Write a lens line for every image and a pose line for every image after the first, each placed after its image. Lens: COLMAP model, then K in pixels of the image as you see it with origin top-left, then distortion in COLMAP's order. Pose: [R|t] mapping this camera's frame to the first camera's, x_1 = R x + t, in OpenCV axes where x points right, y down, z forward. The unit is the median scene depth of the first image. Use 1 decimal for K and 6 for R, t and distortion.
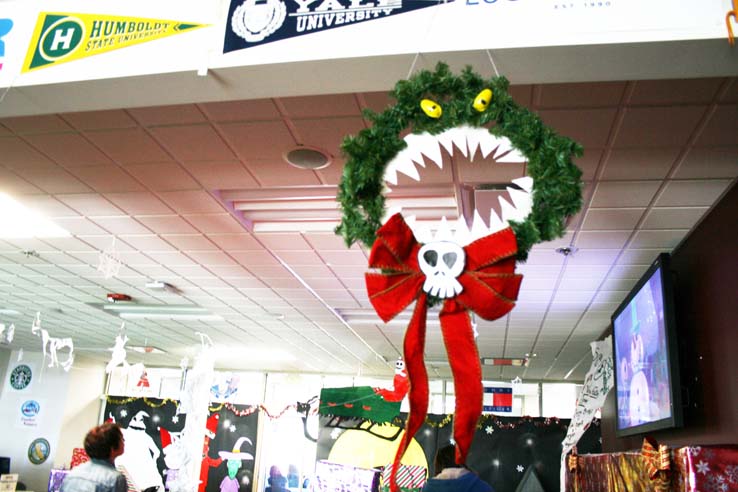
lens RADIAL K [[611.9, 0, 371.4], [0, 611.9, 257.3], [0, 0, 1]] dist [-0.154735, 0.128801]
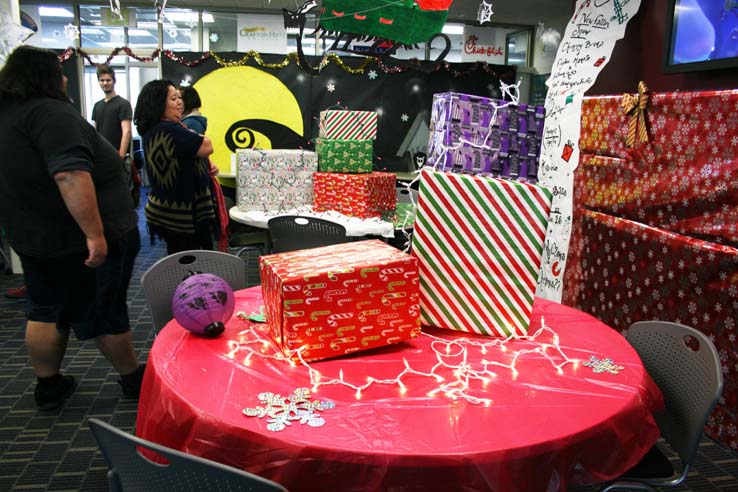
lens RADIAL K [[611.9, 0, 371.4], [0, 611.9, 257.3], [0, 0, 1]] dist [-0.154735, 0.128801]
pose [[0.931459, -0.113279, 0.345762, -0.131641], [-0.085371, 0.855727, 0.510337, 0.065949], [-0.353688, -0.504876, 0.787404, 0.175969]]
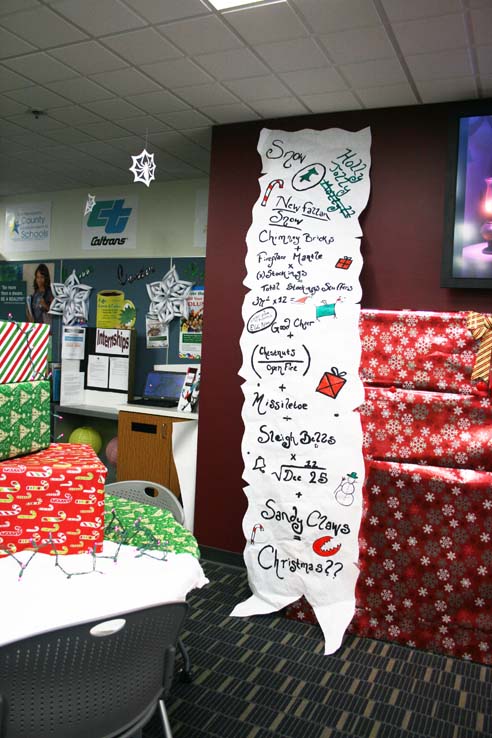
lens RADIAL K [[611.9, 0, 232.1], [0, 611.9, 371.0], [0, 0, 1]] dist [-0.154735, 0.128801]
pose [[0.266547, -0.107565, 0.957801, -0.157902], [-0.330691, 0.923223, 0.195710, 0.161777], [-0.905315, -0.368902, 0.210511, 0.496722]]
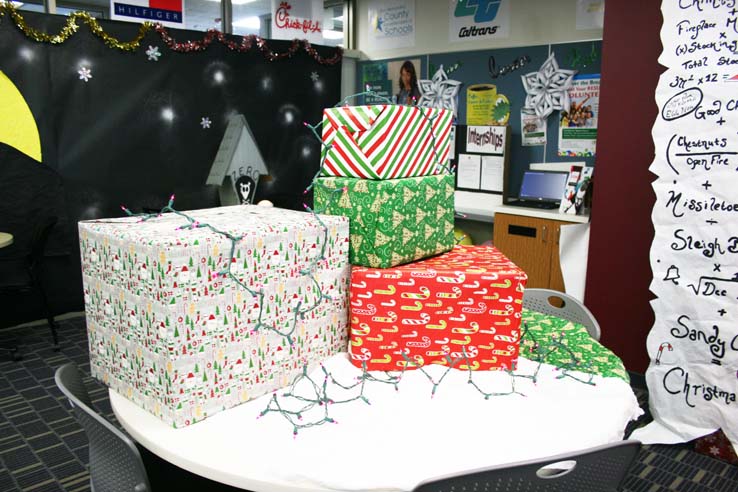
lens RADIAL K [[611.9, 0, 371.4], [0, 611.9, 257.3], [0, 0, 1]] dist [-0.154735, 0.128801]
pose [[0.567240, -0.221936, 0.793085, -0.140065], [-0.232061, 0.880909, 0.412490, 0.180281], [-0.790181, -0.418025, 0.448184, 0.526103]]
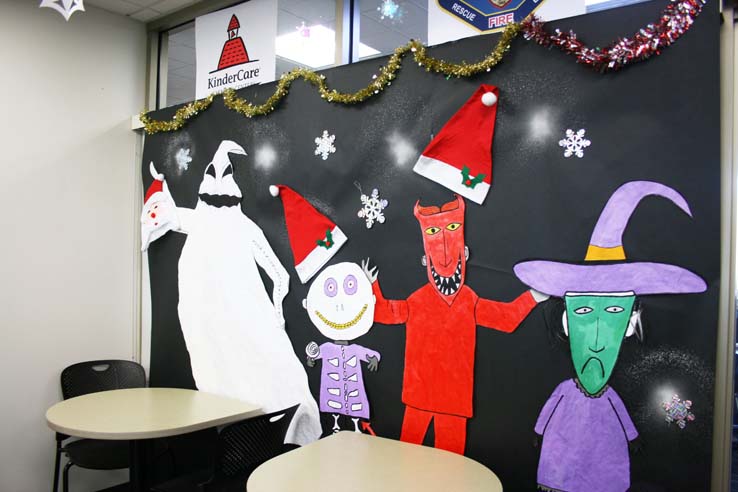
lens RADIAL K [[611.9, 0, 371.4], [0, 611.9, 257.3], [0, 0, 1]] dist [-0.154735, 0.128801]
pose [[0.889250, -0.039814, -0.455686, -0.211325], [0.173904, 0.950827, 0.256291, 0.270644], [0.423074, -0.307153, 0.852447, 0.830379]]
